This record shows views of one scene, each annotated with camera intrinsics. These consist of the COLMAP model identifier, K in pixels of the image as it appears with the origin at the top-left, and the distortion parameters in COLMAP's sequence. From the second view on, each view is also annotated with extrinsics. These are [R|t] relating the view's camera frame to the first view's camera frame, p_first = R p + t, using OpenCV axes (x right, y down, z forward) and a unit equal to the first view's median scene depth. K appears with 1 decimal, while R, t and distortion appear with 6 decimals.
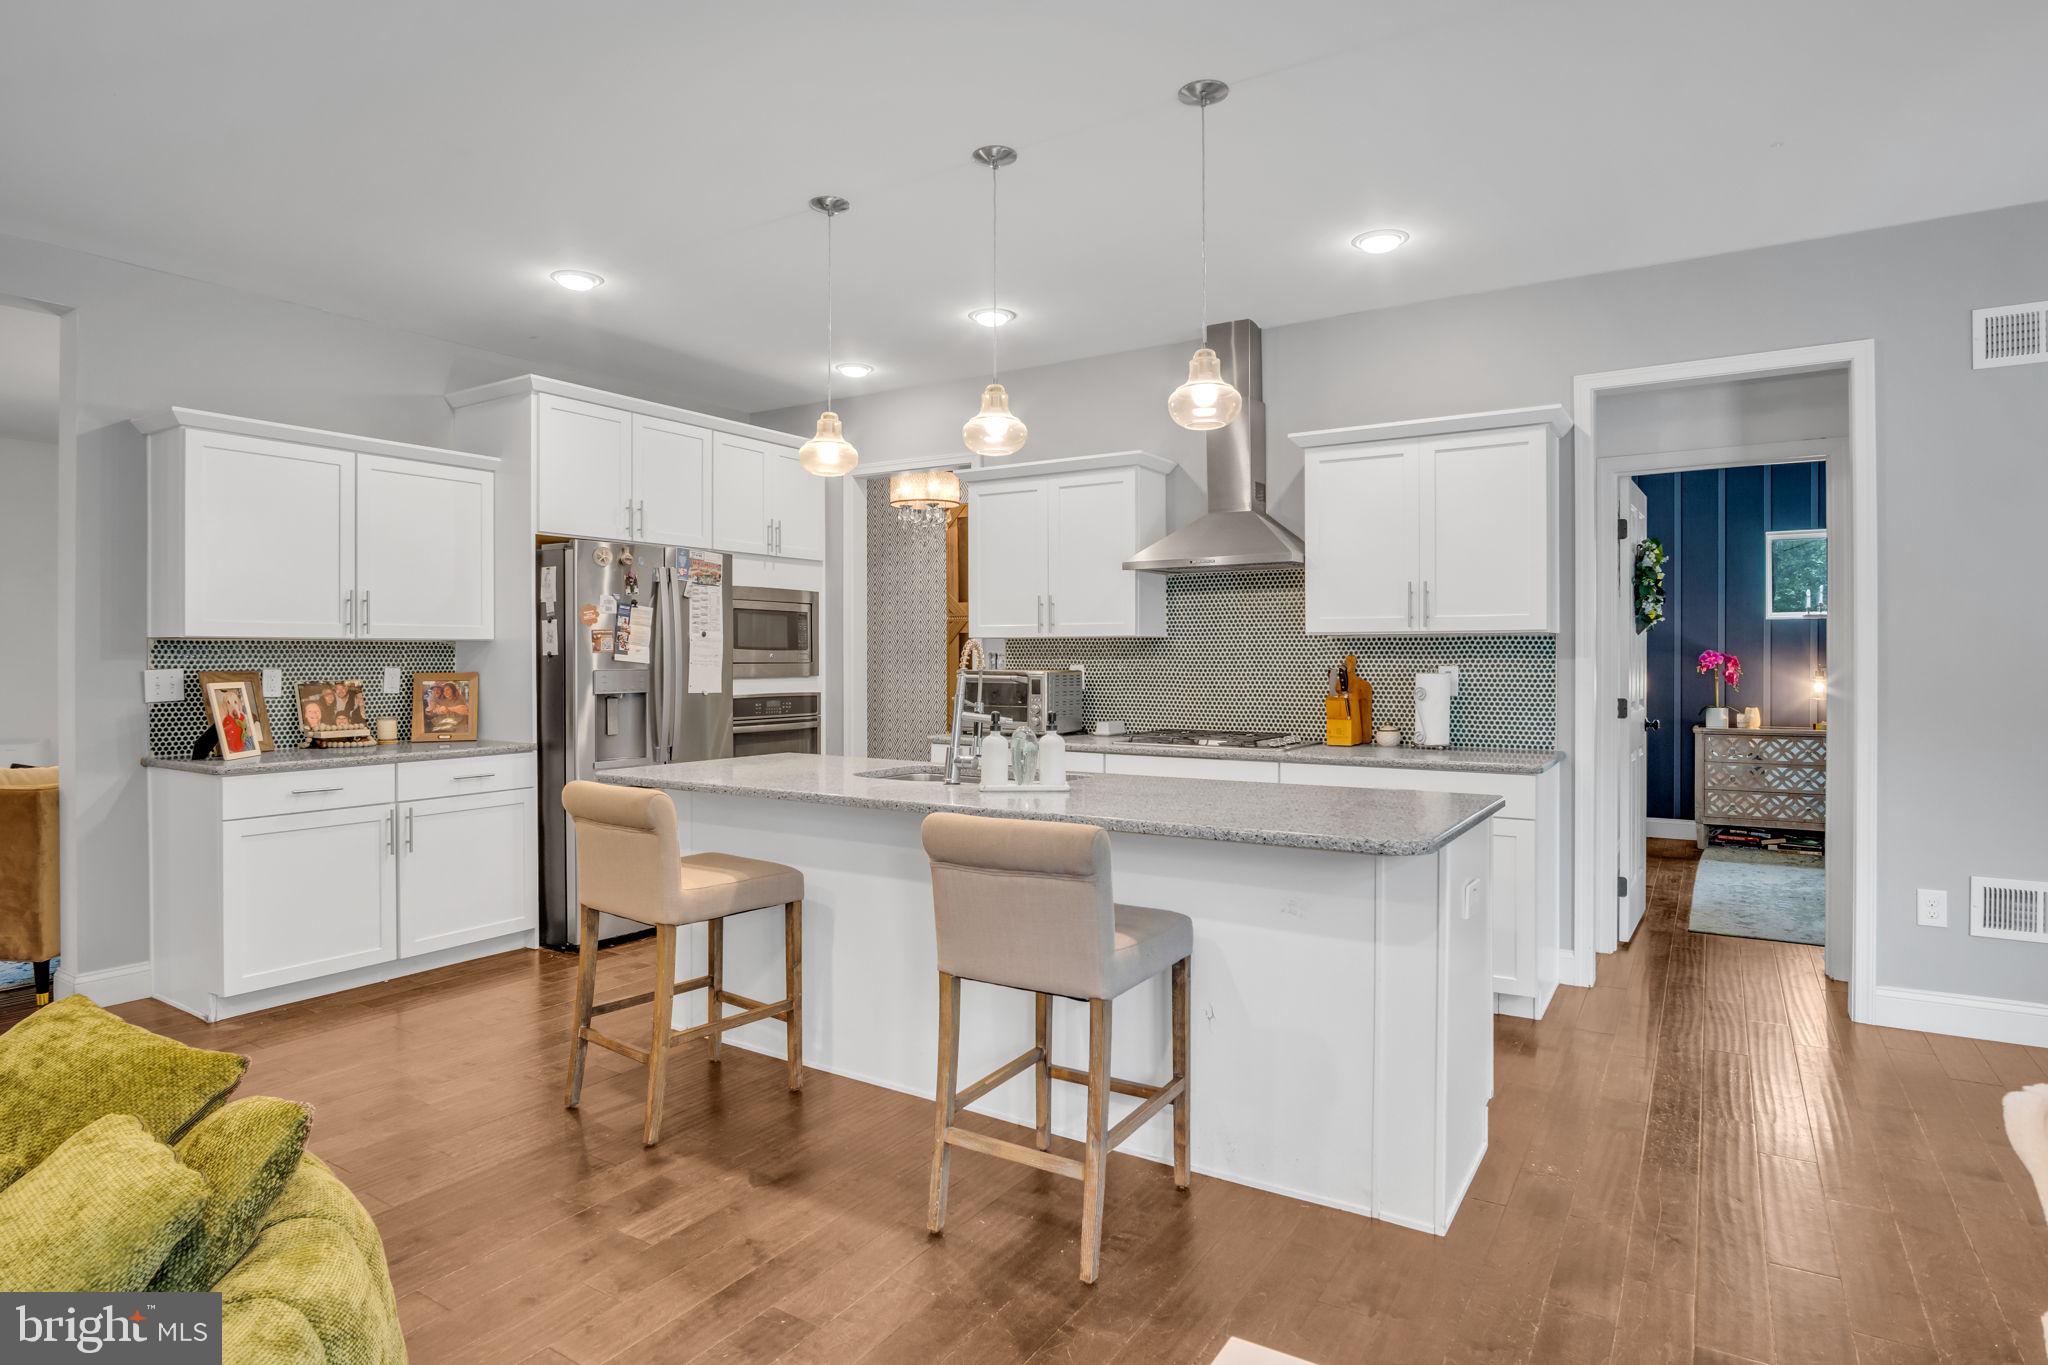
lens RADIAL K [[1115.9, 0, 1016.1], [0, 1115.9, 673.4], [0, 0, 1]] dist [-0.025660, 0.005024]
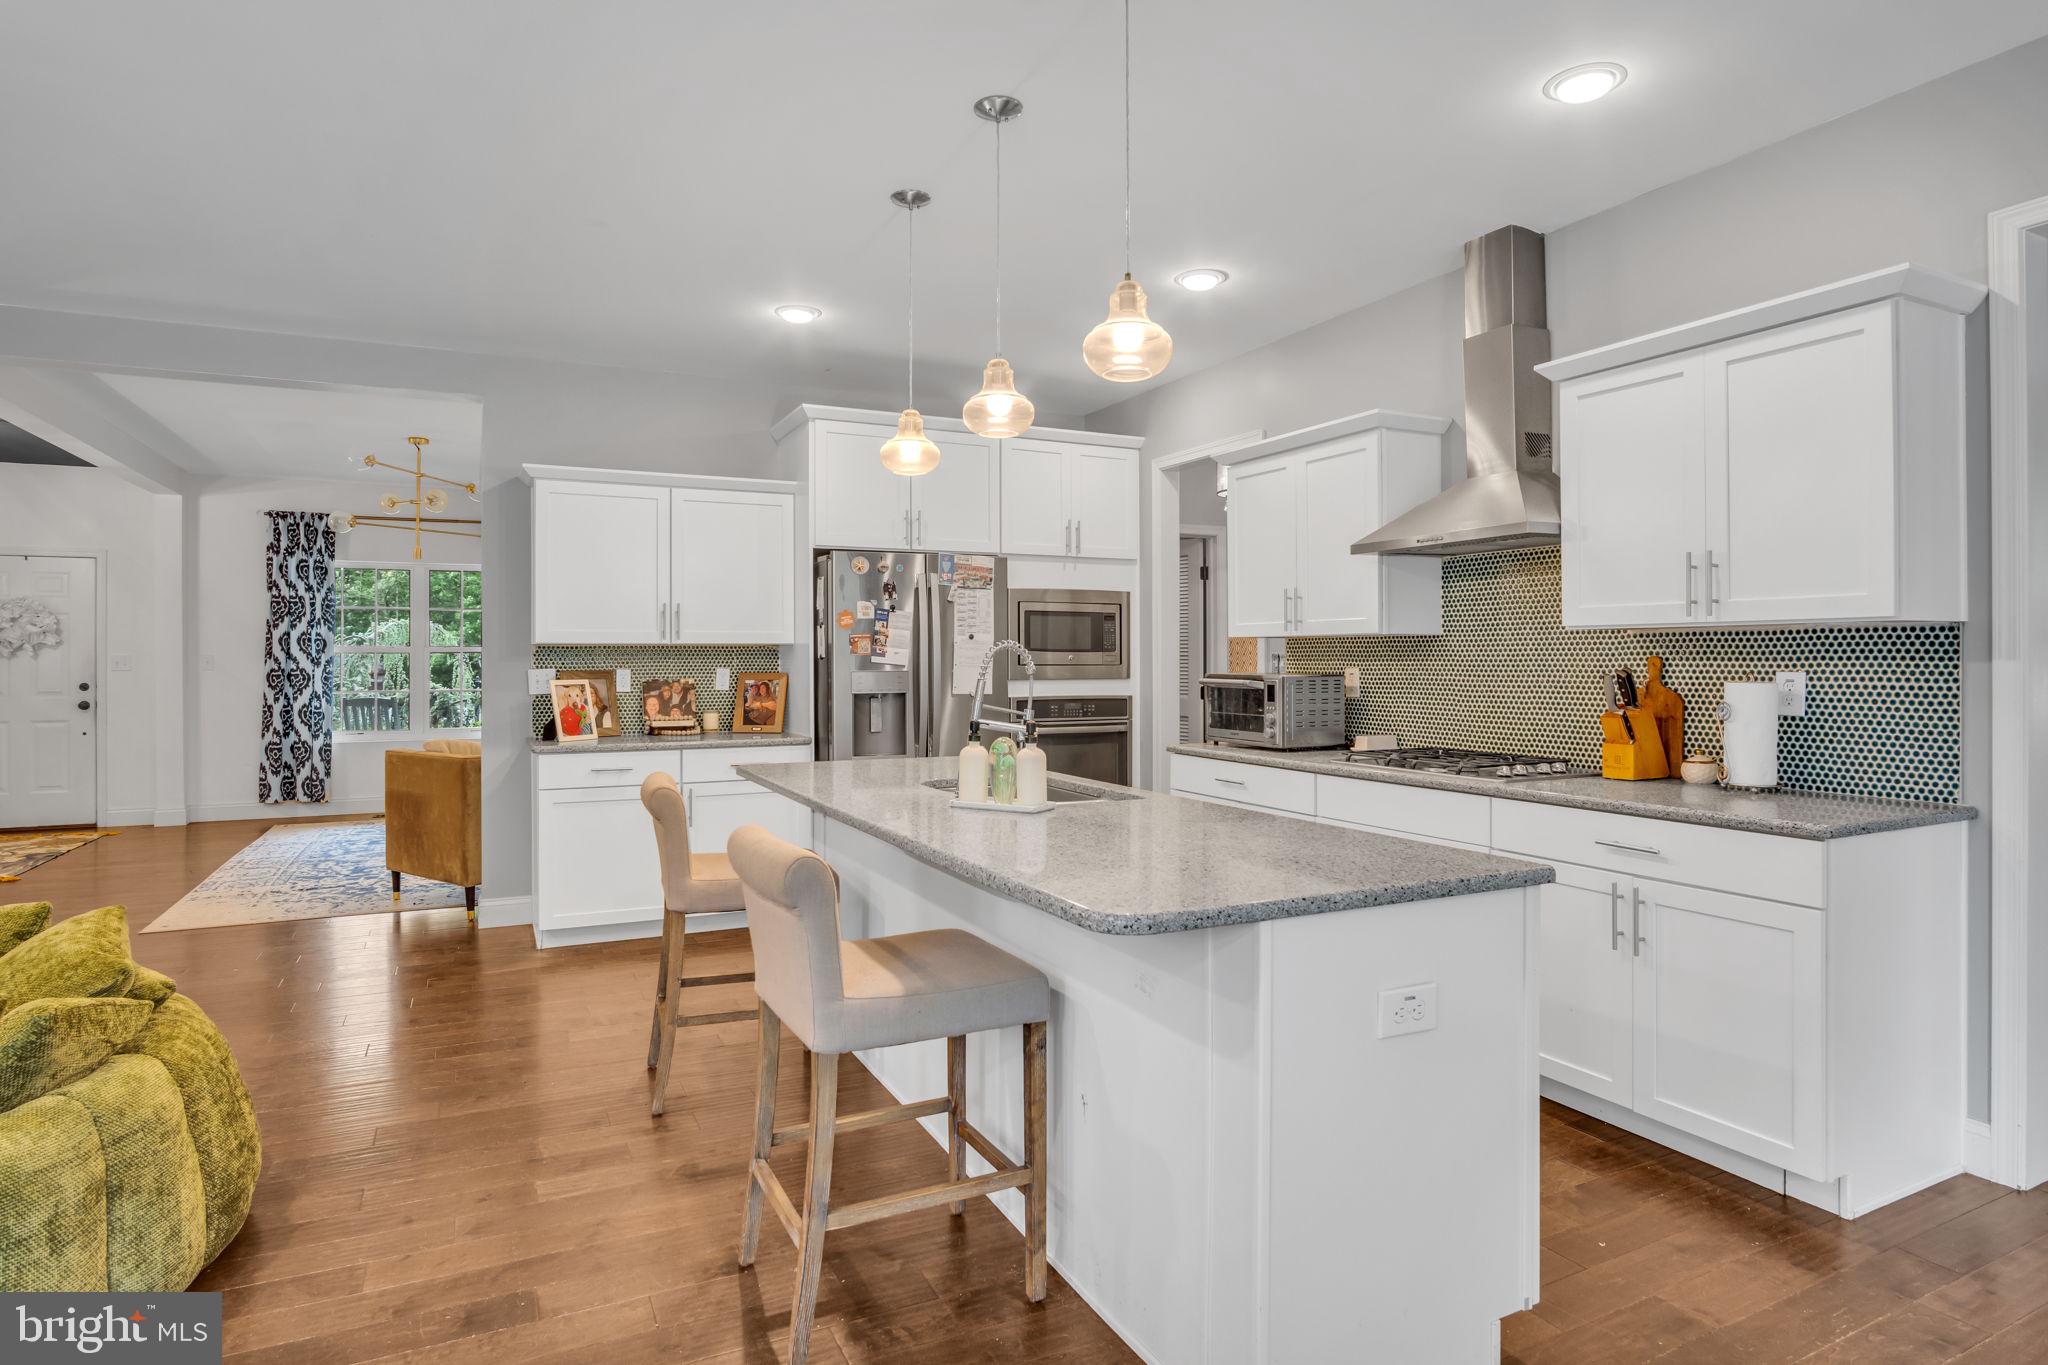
lens RADIAL K [[1115.9, 0, 1023.2], [0, 1115.9, 669.6], [0, 0, 1]] dist [-0.025660, 0.005024]
pose [[0.852595, 0.004437, -0.522554, 0.329852], [-0.006904, 0.999972, -0.002773, -0.002810], [0.522527, 0.005972, 0.852602, 0.165698]]
